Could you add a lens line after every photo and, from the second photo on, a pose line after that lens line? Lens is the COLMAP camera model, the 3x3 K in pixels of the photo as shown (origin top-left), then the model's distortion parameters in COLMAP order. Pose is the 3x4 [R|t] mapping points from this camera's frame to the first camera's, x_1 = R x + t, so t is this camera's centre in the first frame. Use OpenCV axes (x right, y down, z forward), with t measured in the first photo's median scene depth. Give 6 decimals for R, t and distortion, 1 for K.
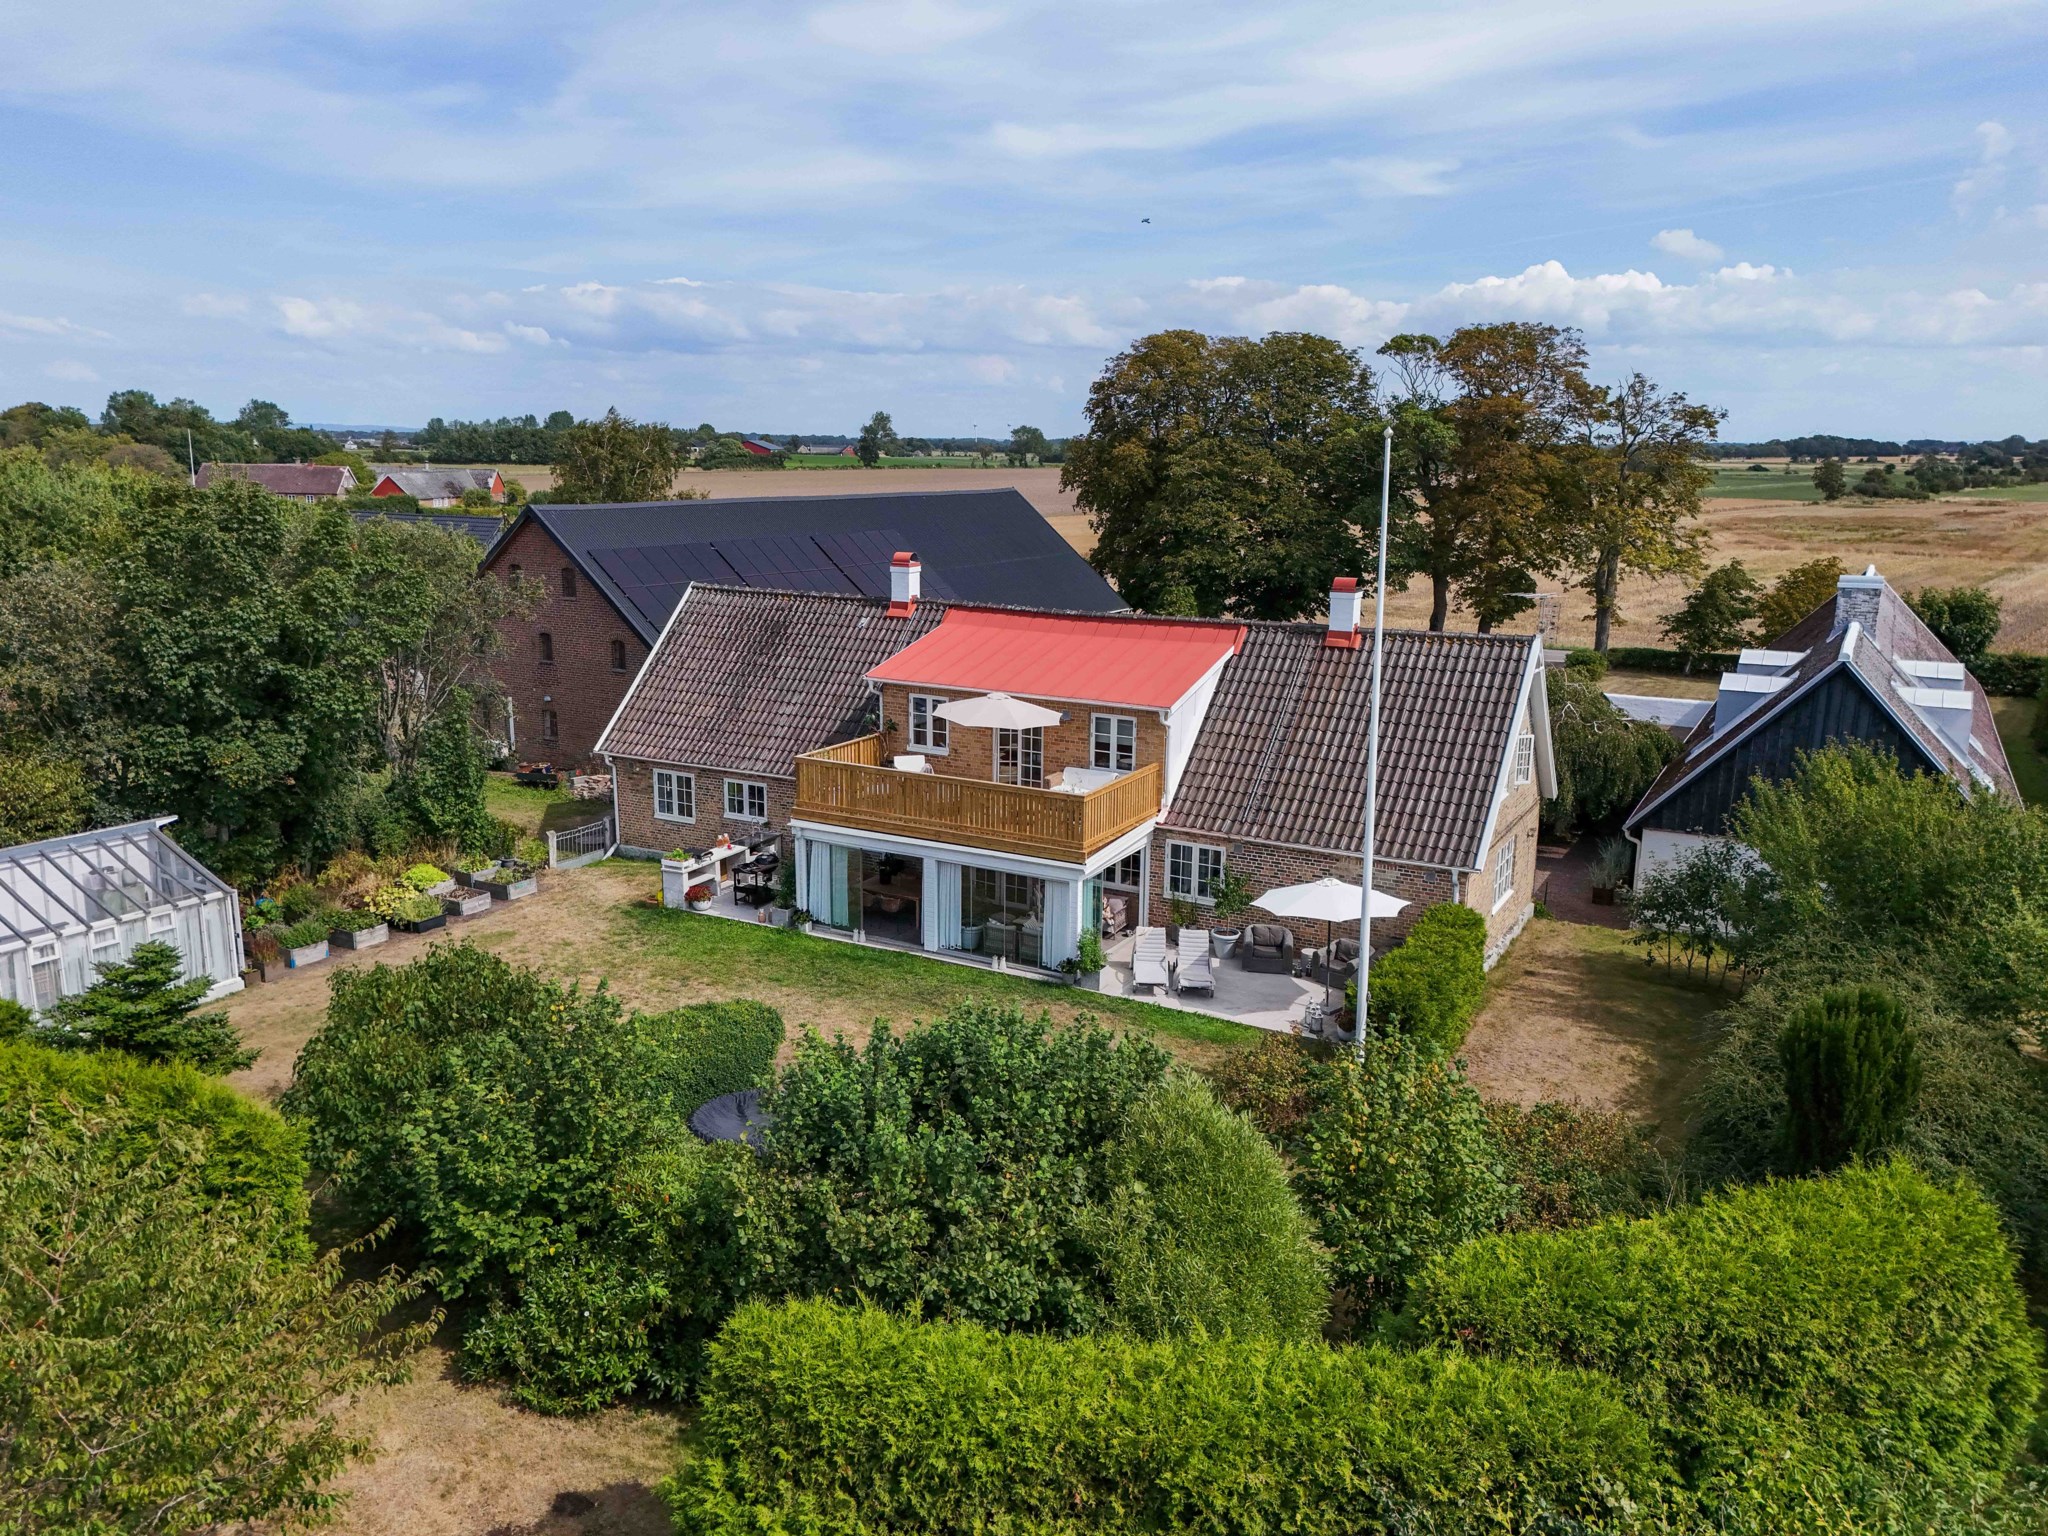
lens RADIAL K [[1501.0, 0, 1024.0], [0, 1501.0, 768.0], [0, 0, 1]] dist [0.037776, -0.004539]
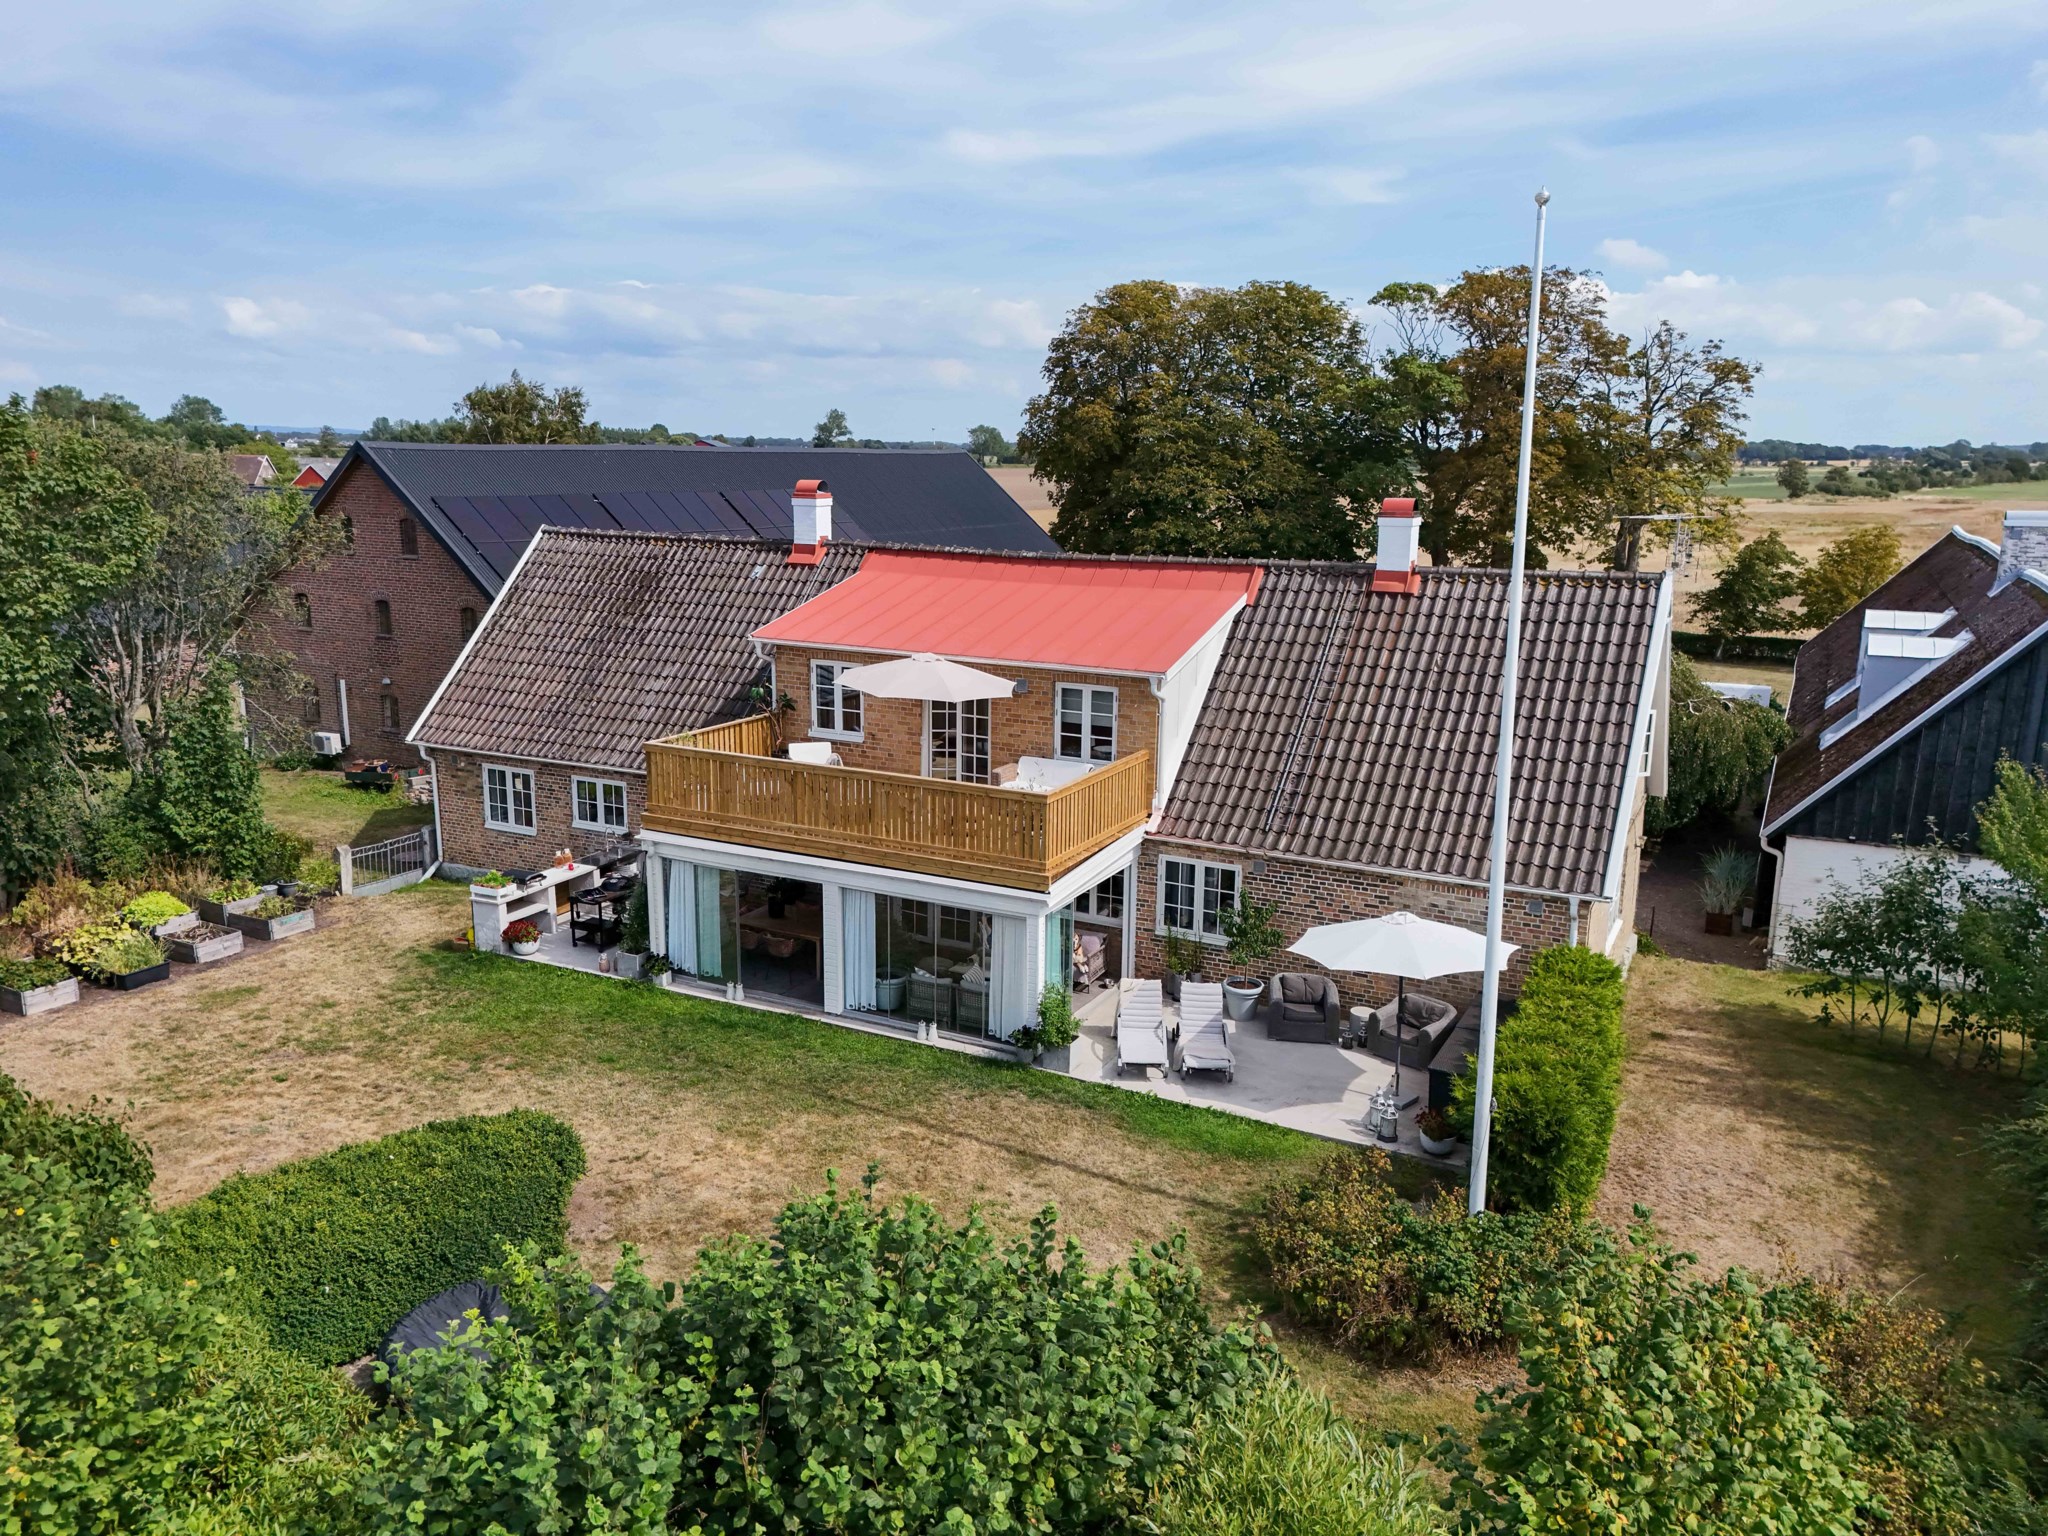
lens RADIAL K [[1501.0, 0, 1024.0], [0, 1501.0, 768.0], [0, 0, 1]] dist [0.037776, -0.004539]
pose [[0.999626, -0.003797, 0.027088, 0.009096], [0.003878, 0.999988, -0.002931, 0.006980], [-0.027076, 0.003035, 0.999629, 0.262220]]
